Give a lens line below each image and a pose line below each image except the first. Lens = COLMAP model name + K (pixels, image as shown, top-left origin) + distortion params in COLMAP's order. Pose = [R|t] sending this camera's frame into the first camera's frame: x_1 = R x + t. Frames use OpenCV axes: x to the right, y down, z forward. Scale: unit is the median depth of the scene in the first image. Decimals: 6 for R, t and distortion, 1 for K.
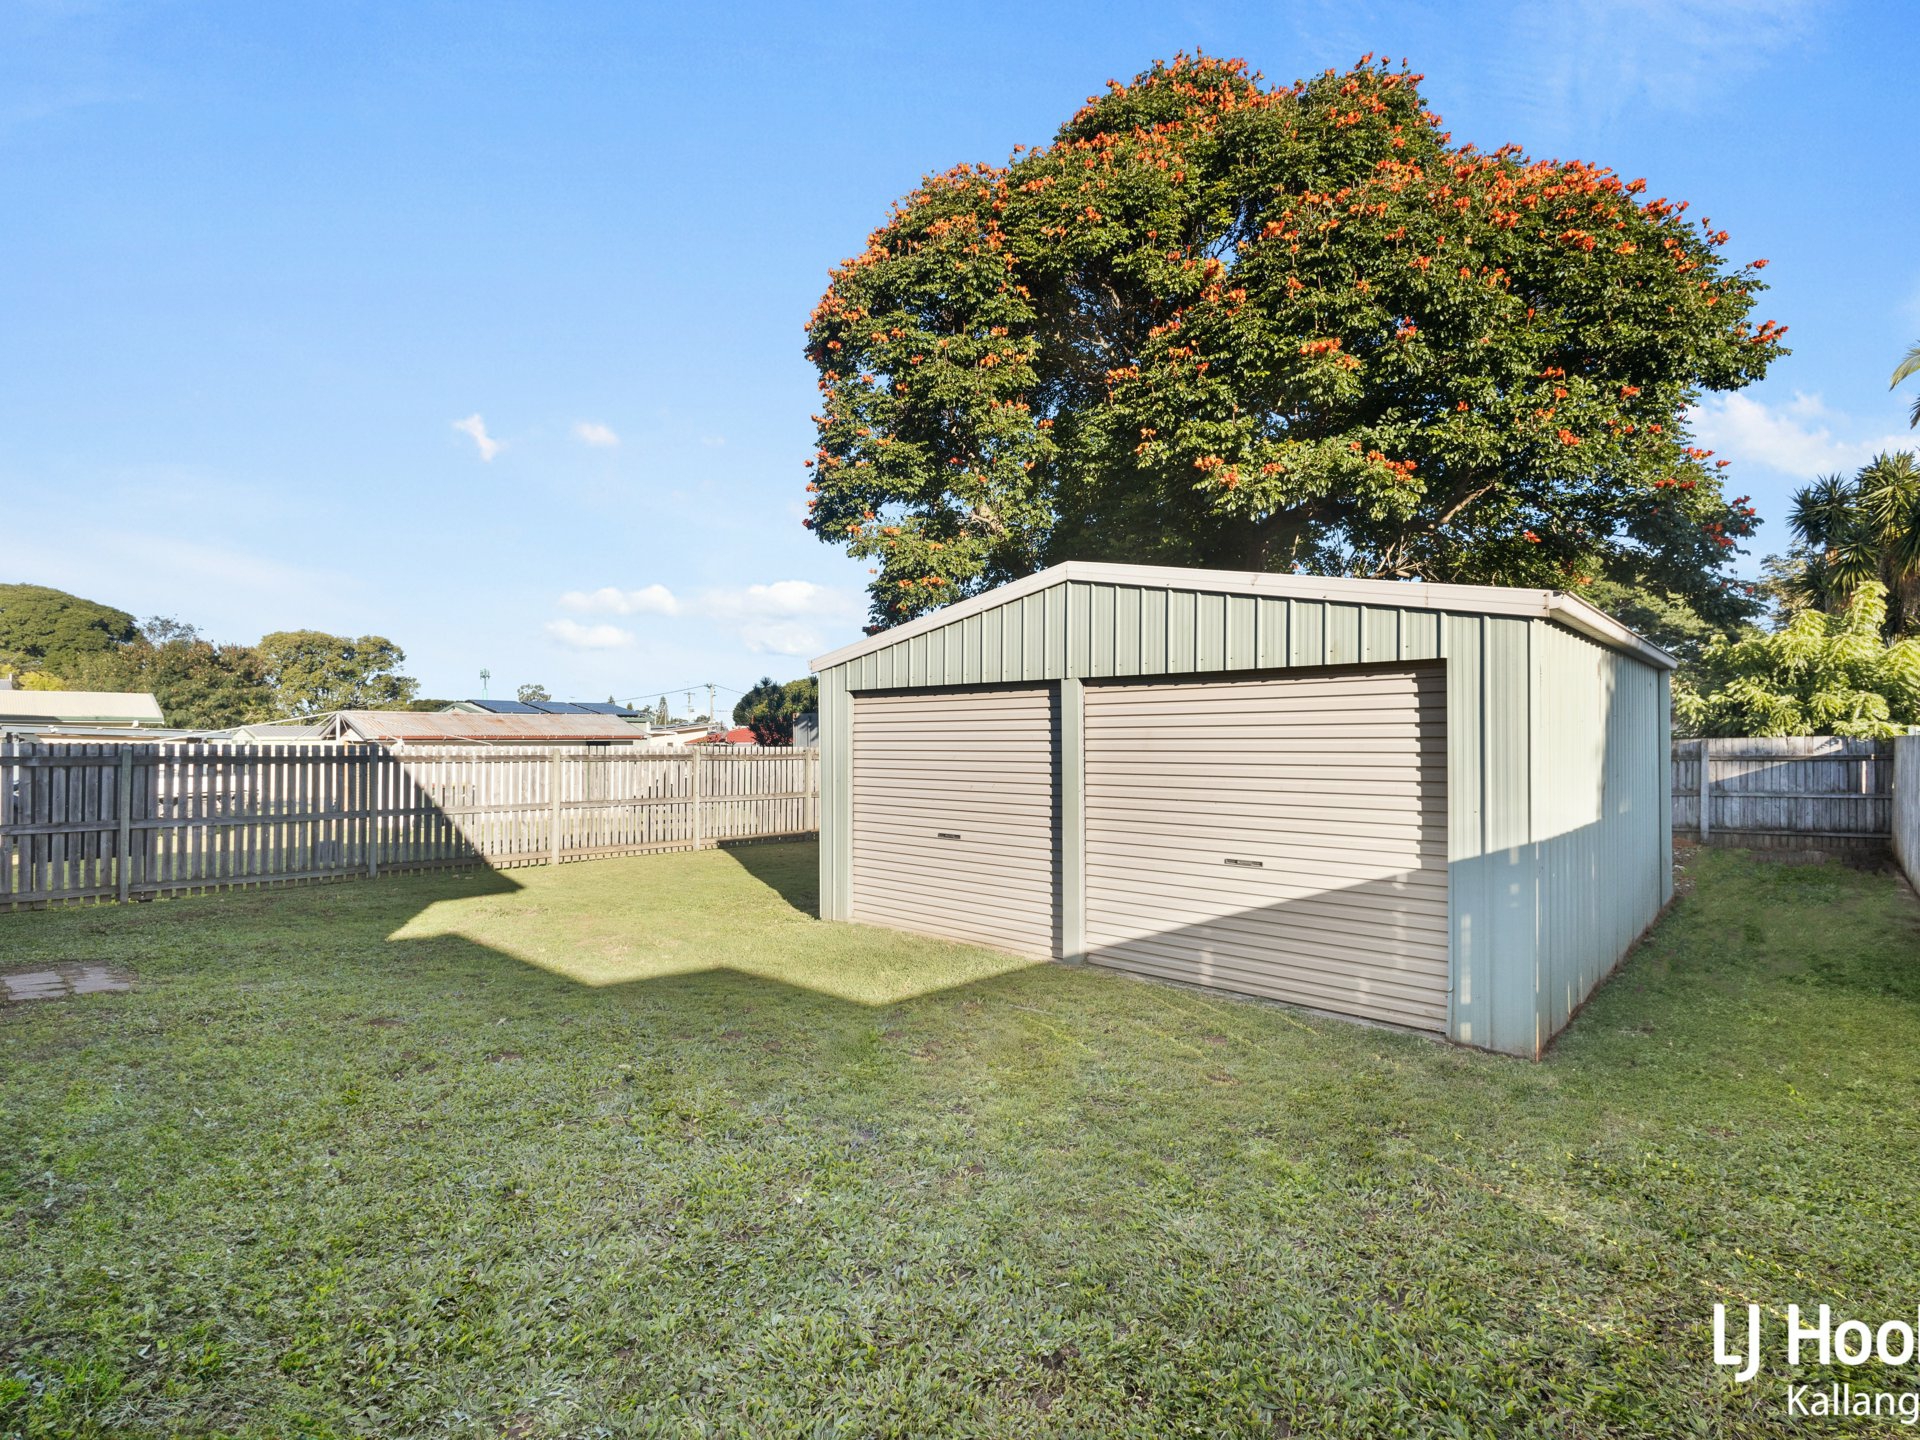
lens RADIAL K [[924.0, 0, 955.4], [0, 924.0, 725.6], [0, 0, 1]] dist [0.026848, 0.001031]
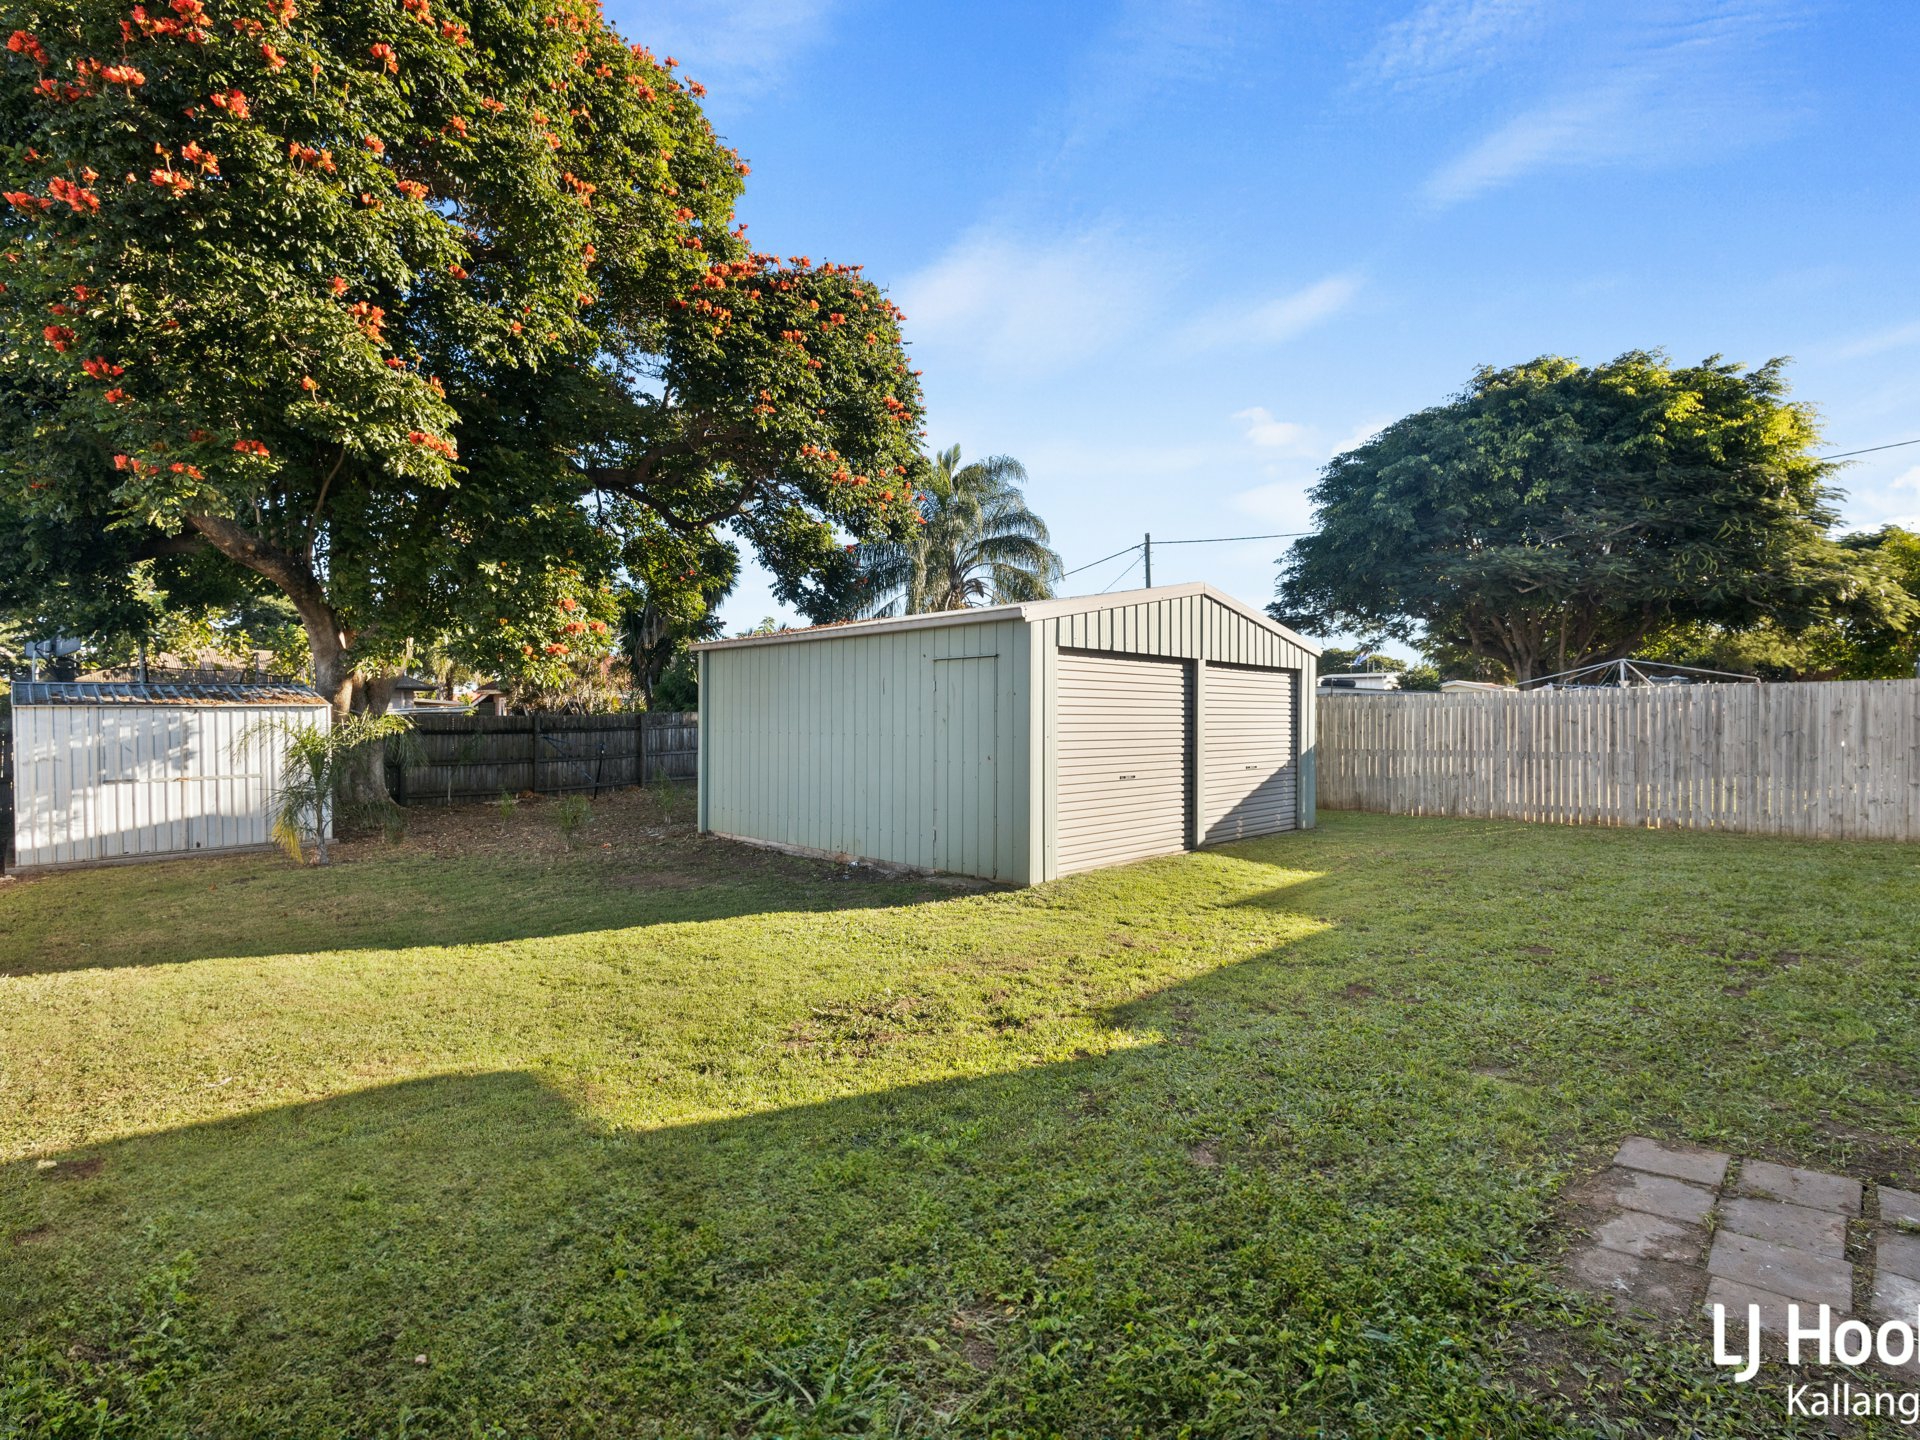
lens RADIAL K [[924.0, 0, 955.4], [0, 924.0, 725.6], [0, 0, 1]] dist [0.026848, 0.001031]
pose [[0.044657, -0.019562, 0.998811, -1.341176], [-0.033942, 0.999201, 0.021087, 0.036497], [-0.998426, -0.034843, 0.043957, 1.279970]]
